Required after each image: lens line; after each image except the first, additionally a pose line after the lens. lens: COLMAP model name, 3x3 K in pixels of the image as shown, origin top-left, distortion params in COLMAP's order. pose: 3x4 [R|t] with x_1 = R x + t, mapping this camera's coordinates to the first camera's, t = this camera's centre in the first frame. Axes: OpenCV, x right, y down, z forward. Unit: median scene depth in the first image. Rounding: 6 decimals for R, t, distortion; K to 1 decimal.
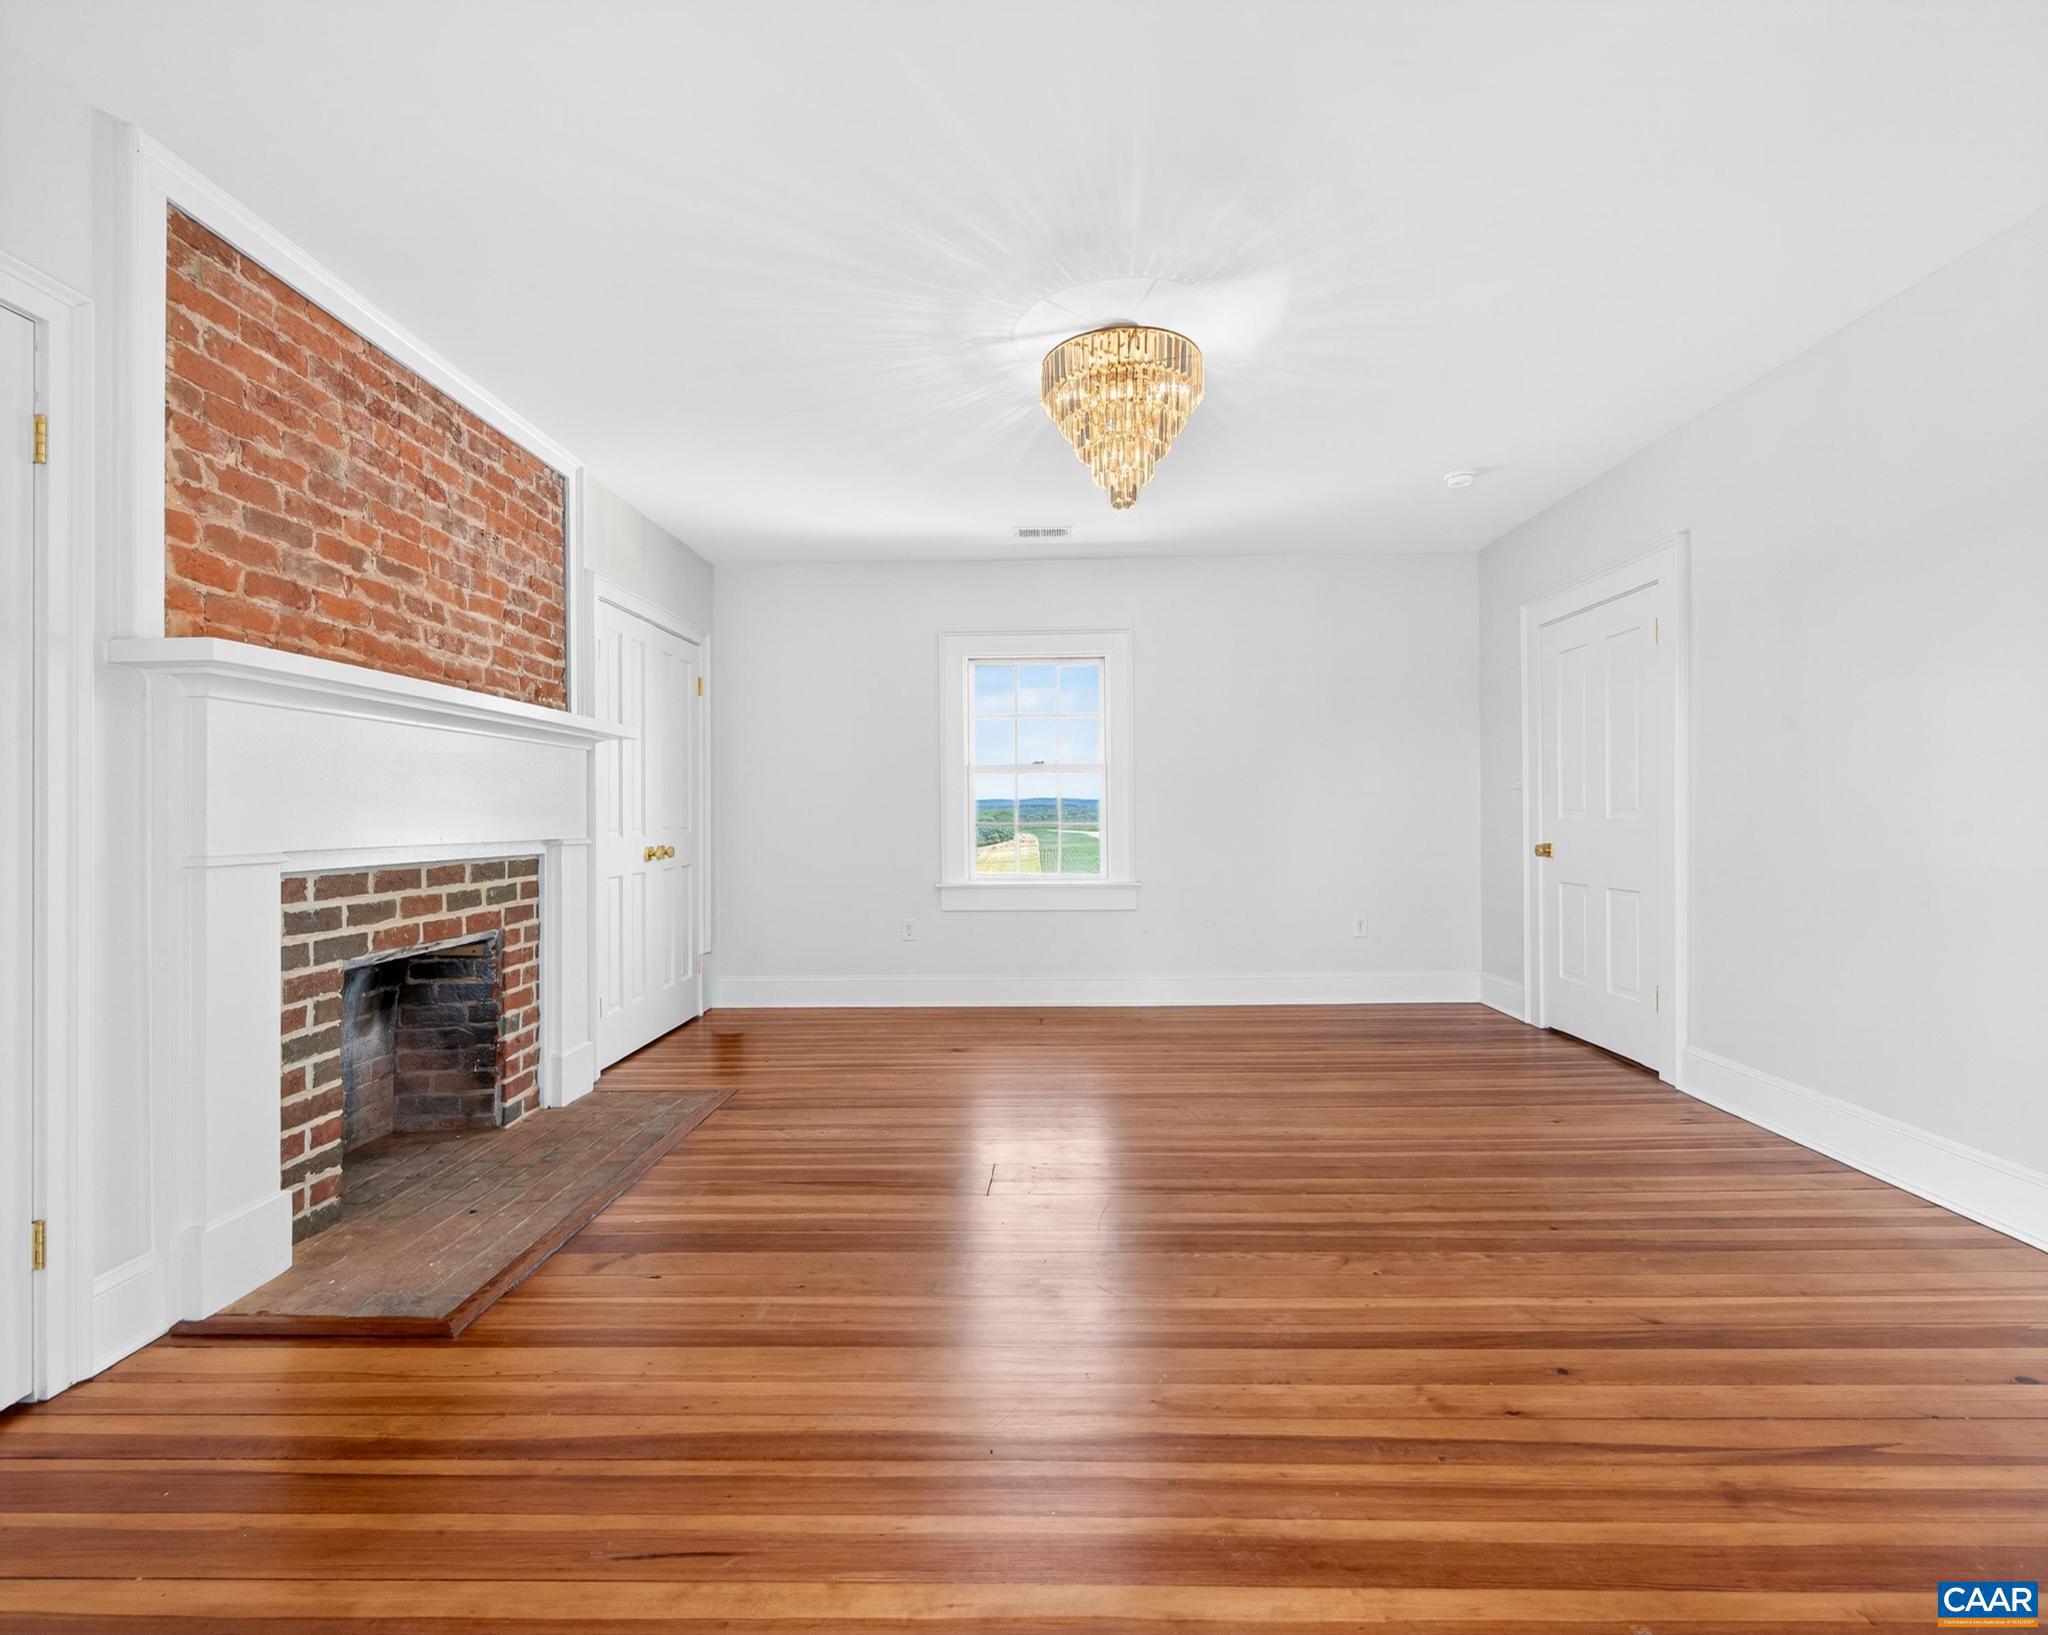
lens RADIAL K [[973.1, 0, 1021.2], [0, 973.1, 822.8], [0, 0, 1]] dist [-0.002070, -0.001877]
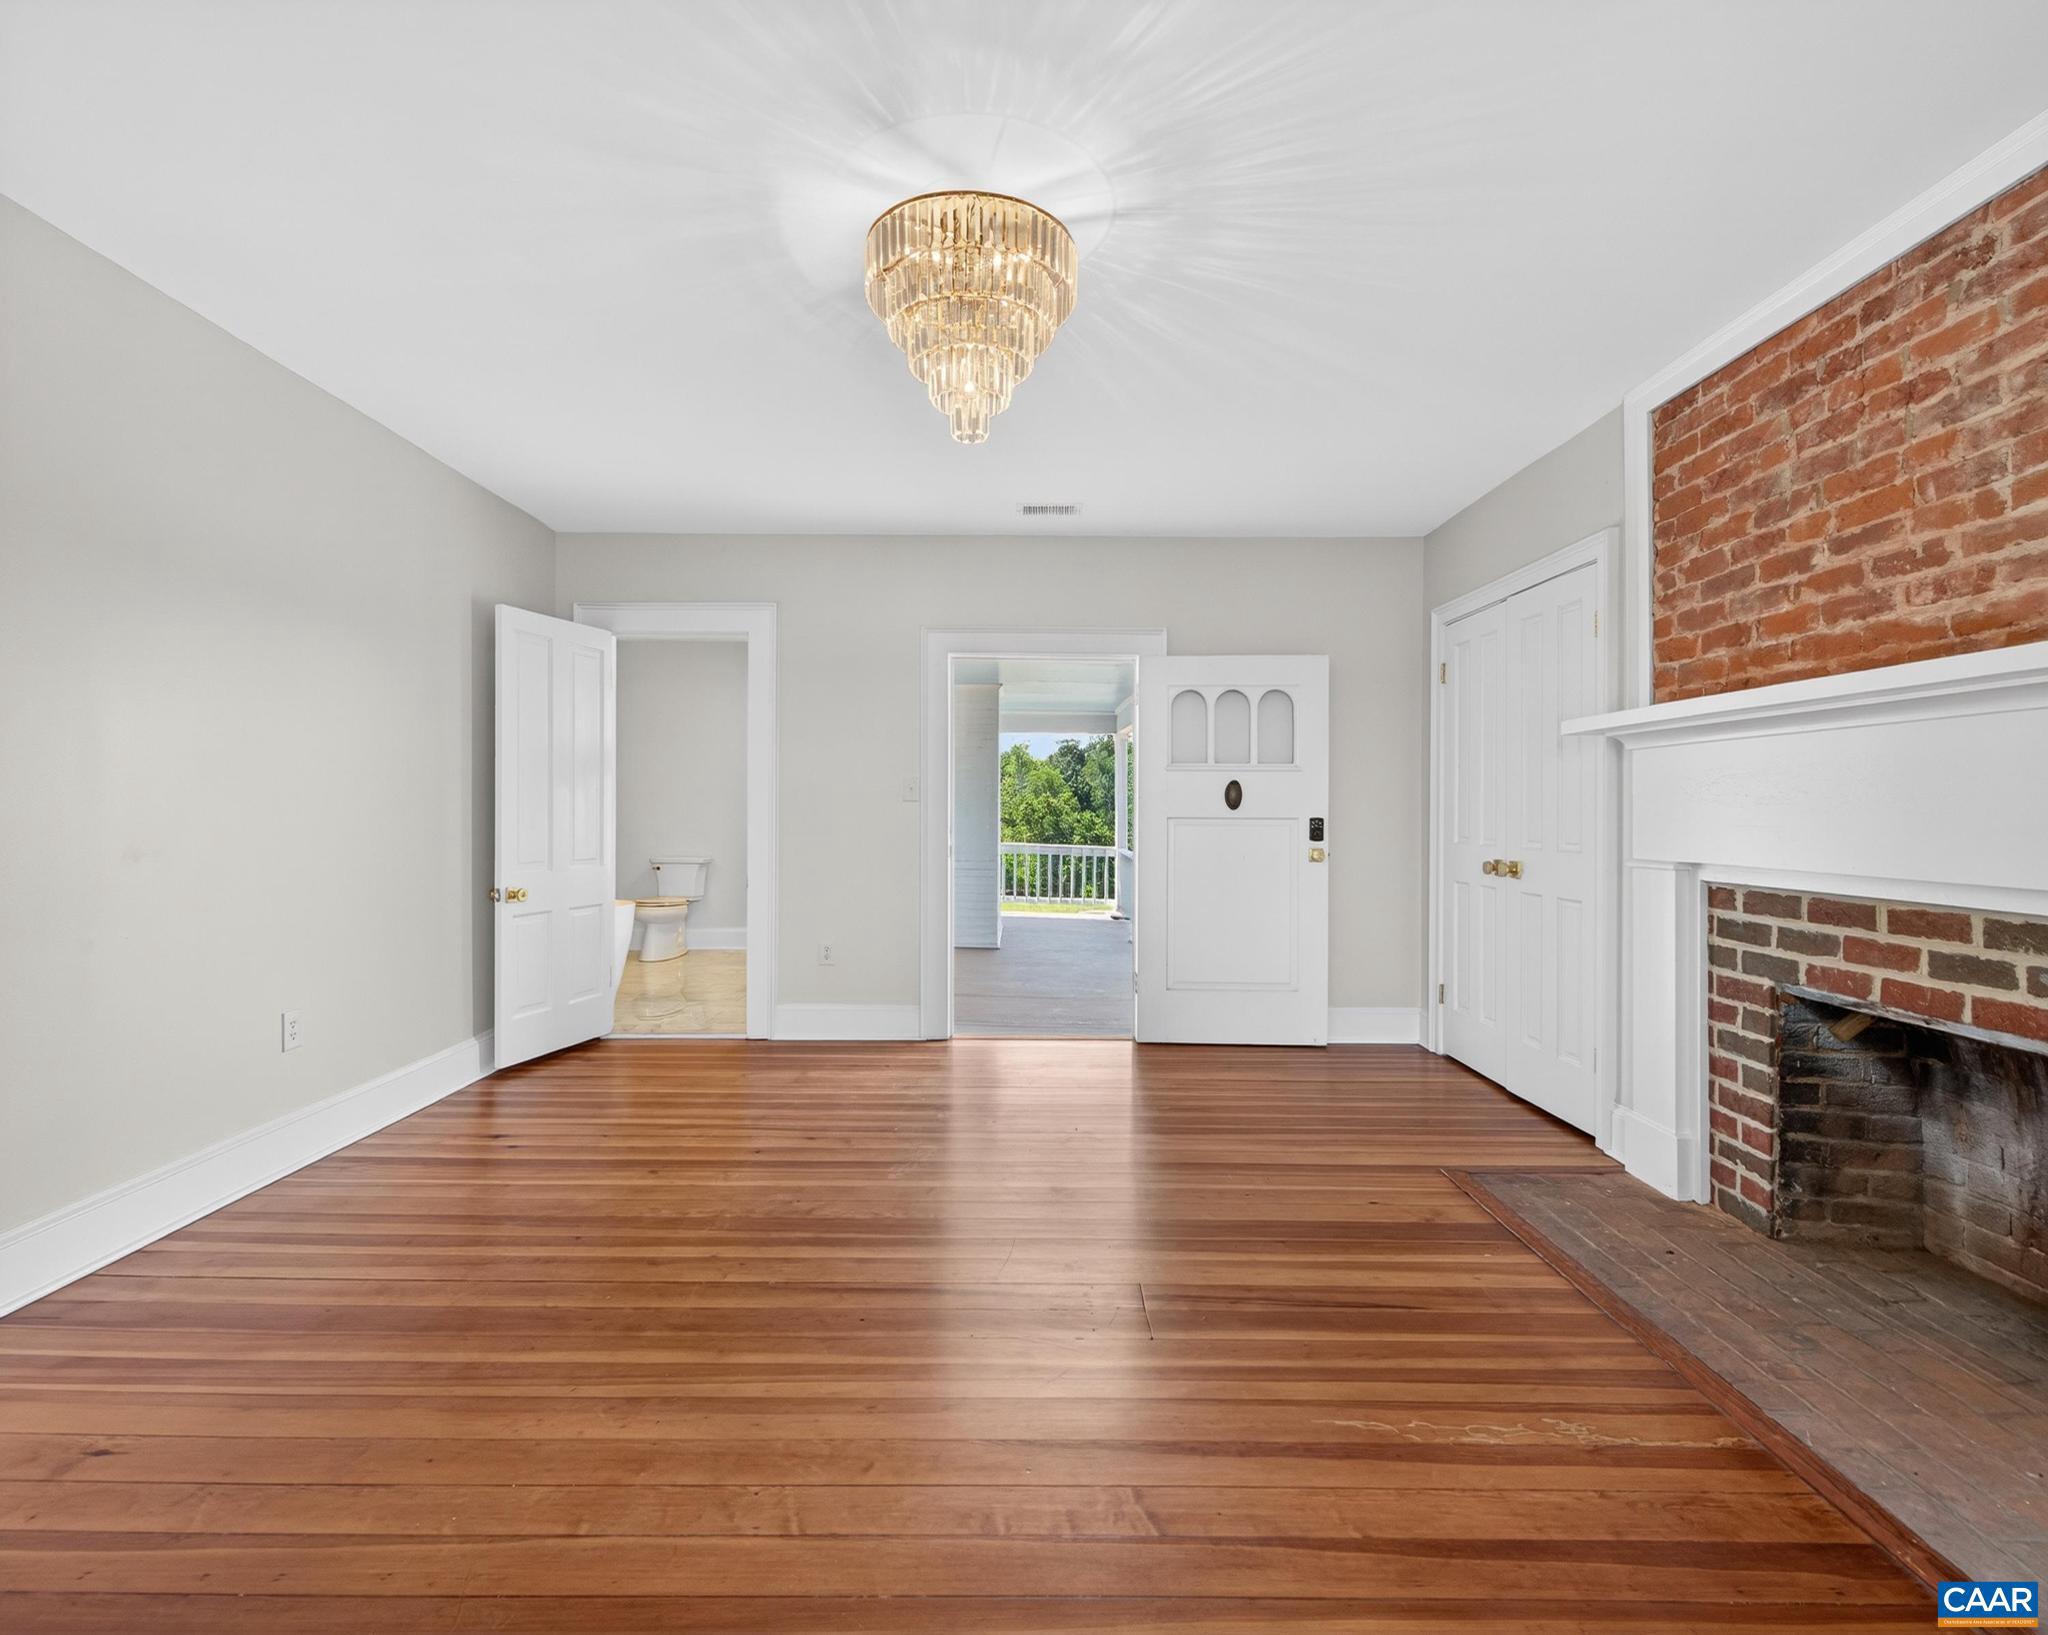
lens RADIAL K [[973.1, 0, 1023.4], [0, 973.1, 816.8], [0, 0, 1]] dist [-0.002070, -0.001877]
pose [[-0.999107, 0.005325, -0.041909, 0.105475], [0.004719, 0.999883, 0.014556, -0.042711], [0.041982, 0.014345, -0.999015, 1.919148]]
